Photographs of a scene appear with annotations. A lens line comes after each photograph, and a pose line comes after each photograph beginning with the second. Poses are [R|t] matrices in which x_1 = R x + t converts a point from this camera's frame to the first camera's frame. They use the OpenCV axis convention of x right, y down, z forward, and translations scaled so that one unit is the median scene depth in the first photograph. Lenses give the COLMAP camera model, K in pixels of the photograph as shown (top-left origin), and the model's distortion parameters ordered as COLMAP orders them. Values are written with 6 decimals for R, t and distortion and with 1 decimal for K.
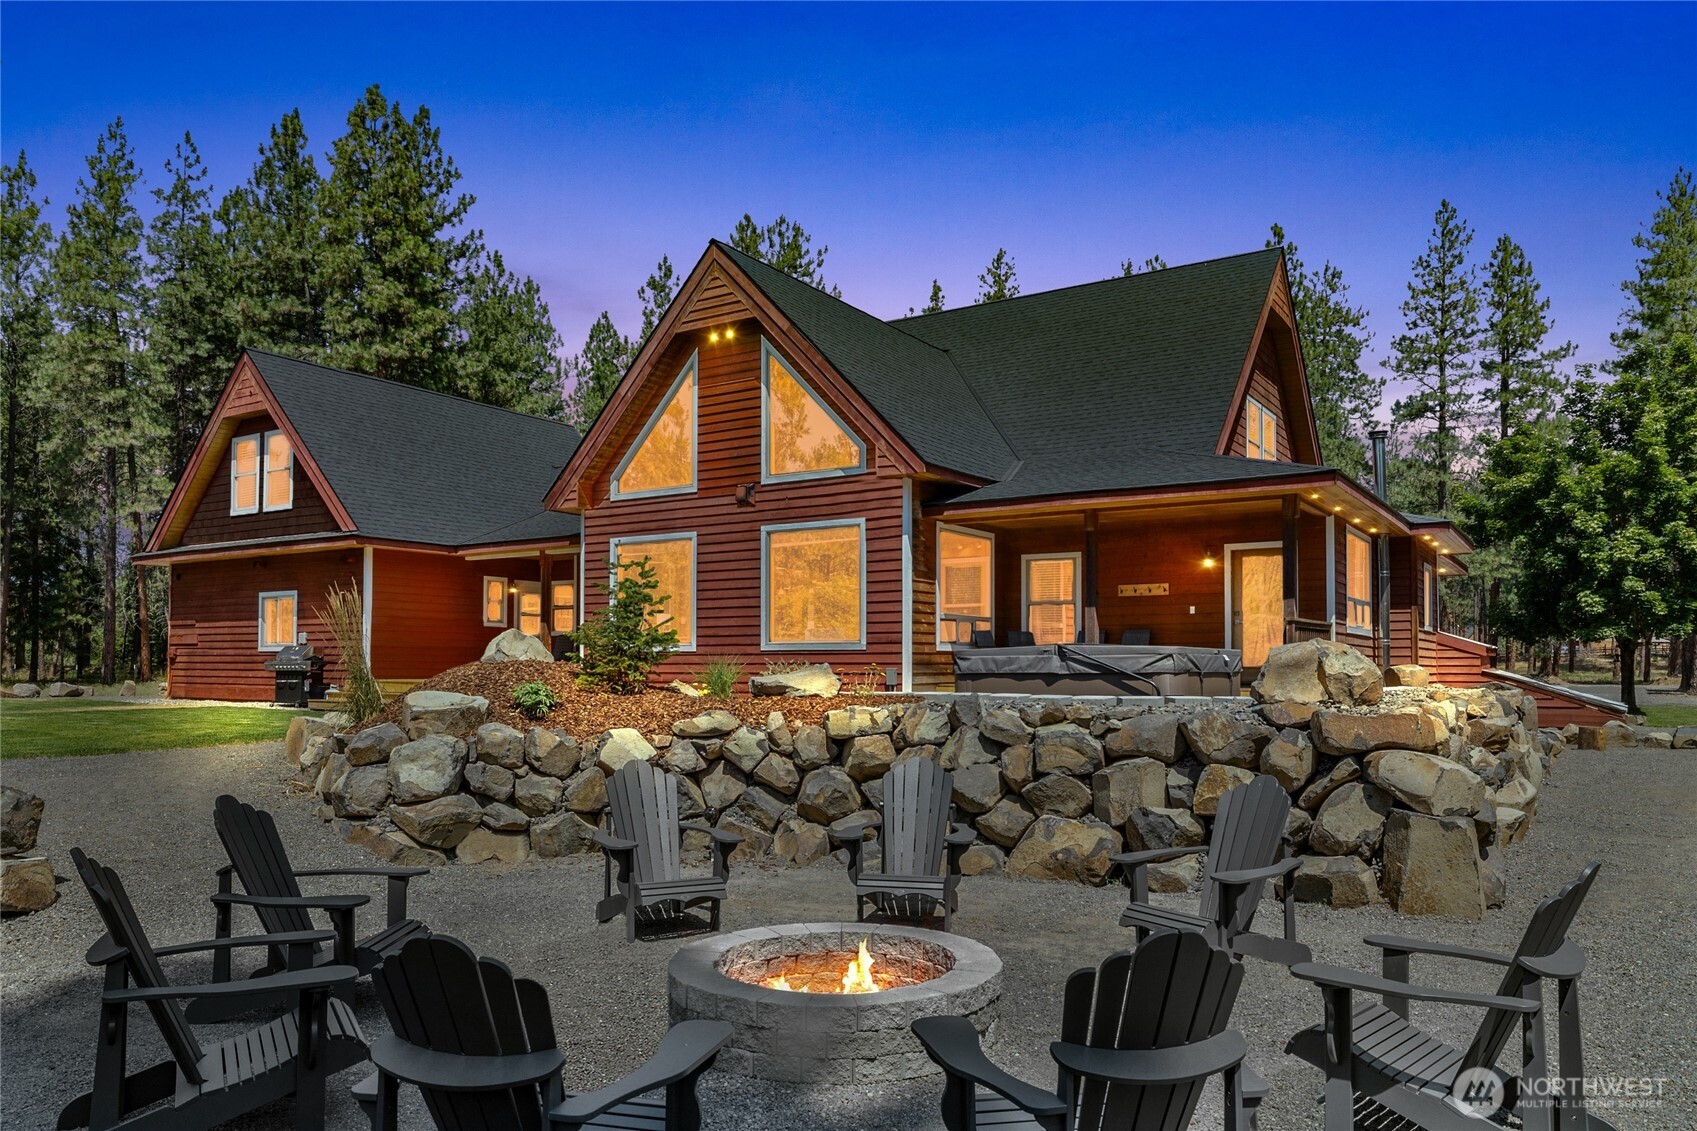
lens RADIAL K [[1134.0, 0, 848.6], [0, 1134.0, 573.4], [0, 0, 1]] dist [0.011296, 0.005989]
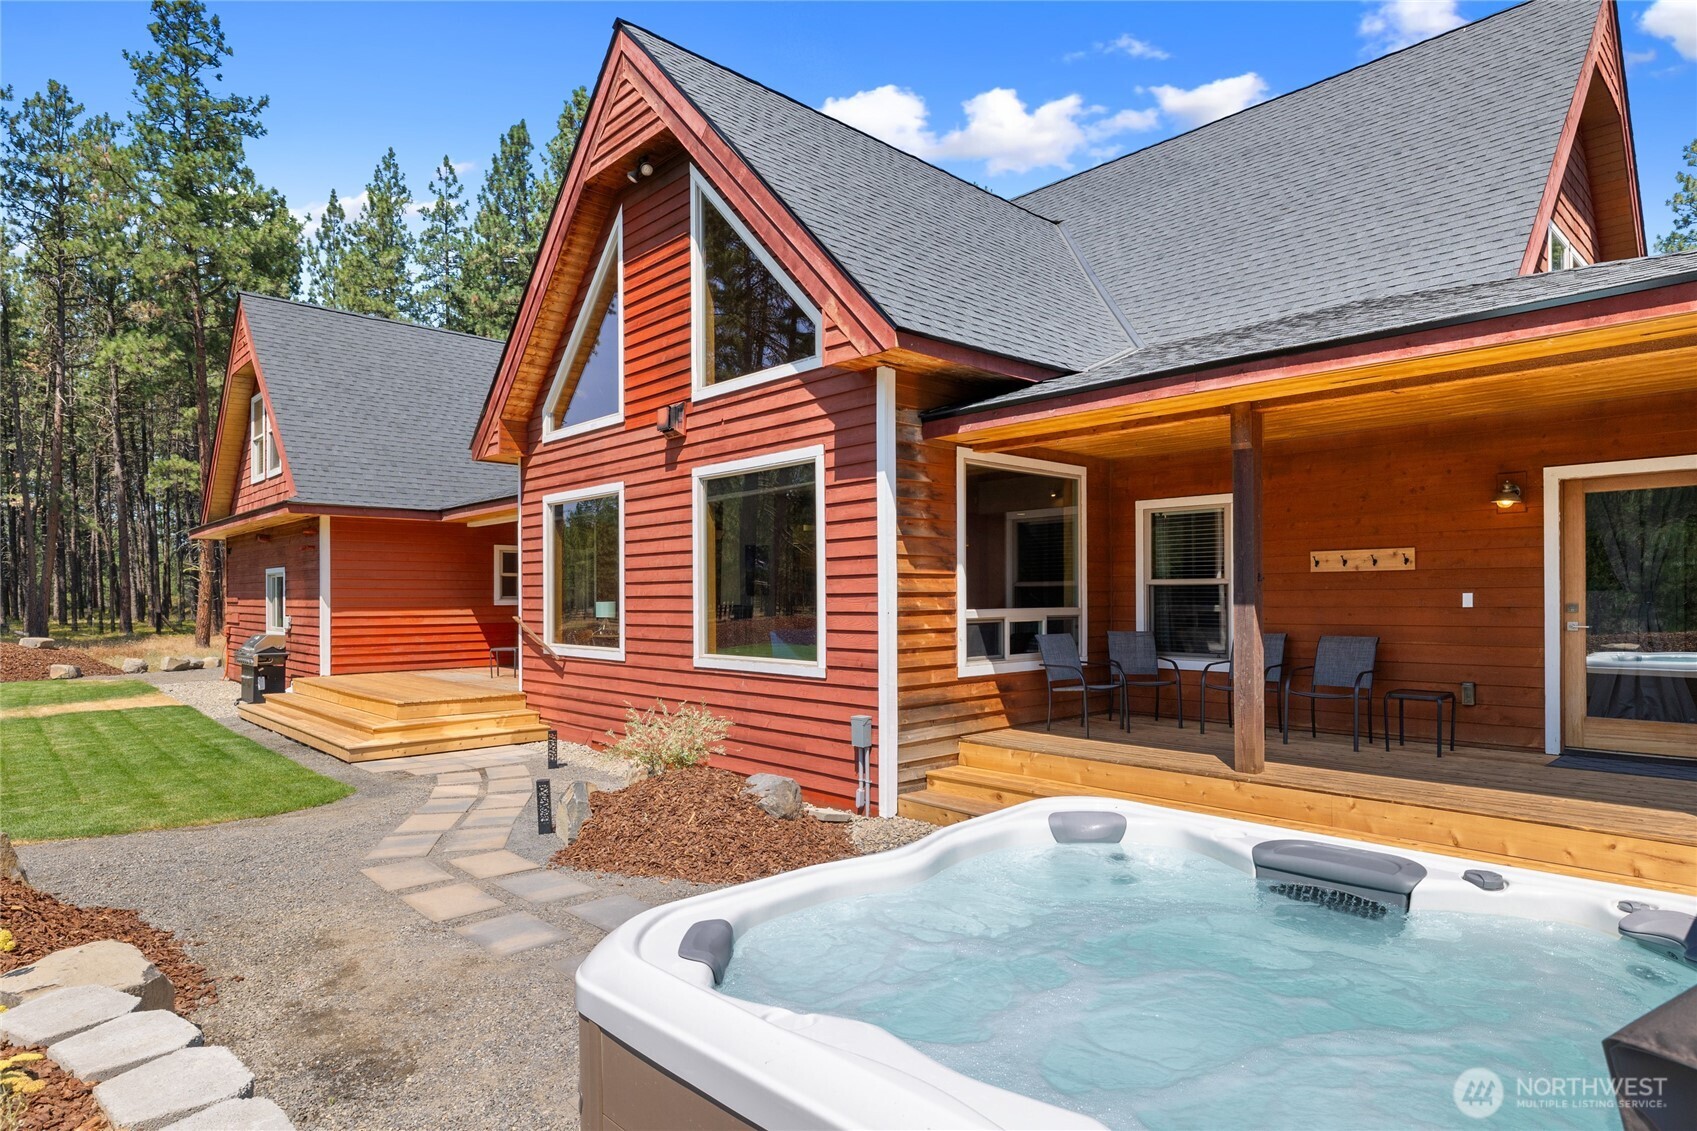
lens RADIAL K [[937.9, 0, 848.2], [0, 937.9, 570.0], [0, 0, 1]] dist [0.001784, -0.000770]
pose [[0.972431, -0.013668, -0.232791, 0.099515], [0.025915, 0.998431, 0.049633, -0.007312], [0.231747, -0.054297, 0.971259, 0.401138]]
